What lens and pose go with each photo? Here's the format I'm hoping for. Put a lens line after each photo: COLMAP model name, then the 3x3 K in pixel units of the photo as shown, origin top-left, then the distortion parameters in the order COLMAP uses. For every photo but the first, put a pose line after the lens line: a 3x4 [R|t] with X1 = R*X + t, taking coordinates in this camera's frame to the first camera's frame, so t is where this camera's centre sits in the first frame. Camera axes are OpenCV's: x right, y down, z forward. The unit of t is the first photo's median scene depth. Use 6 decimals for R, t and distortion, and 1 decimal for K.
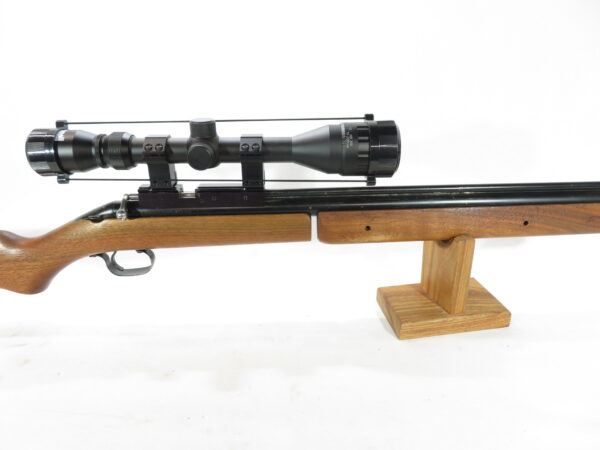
lens RADIAL K [[430.4, 0, 299.6], [0, 430.4, 226.7], [0, 0, 1]] dist [-0.007841, 0.005765]
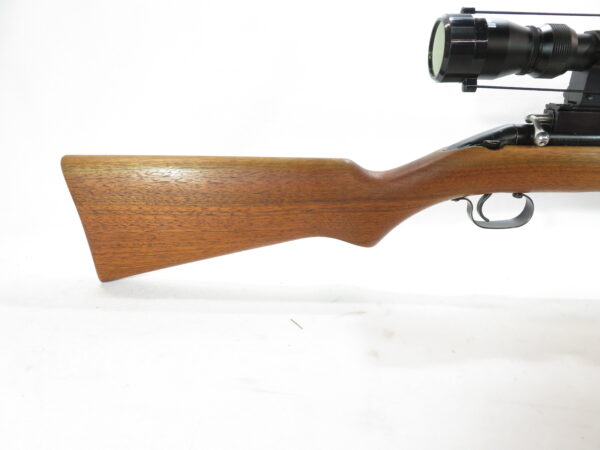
lens RADIAL K [[430.4, 0, 296.4], [0, 430.4, 223.7], [0, 0, 1]] dist [-0.007841, 0.005765]
pose [[0.998784, 0.042855, -0.024378, -0.777548], [-0.043272, 0.998921, -0.016841, 0.142297], [0.023630, 0.017876, 0.999561, 0.250804]]
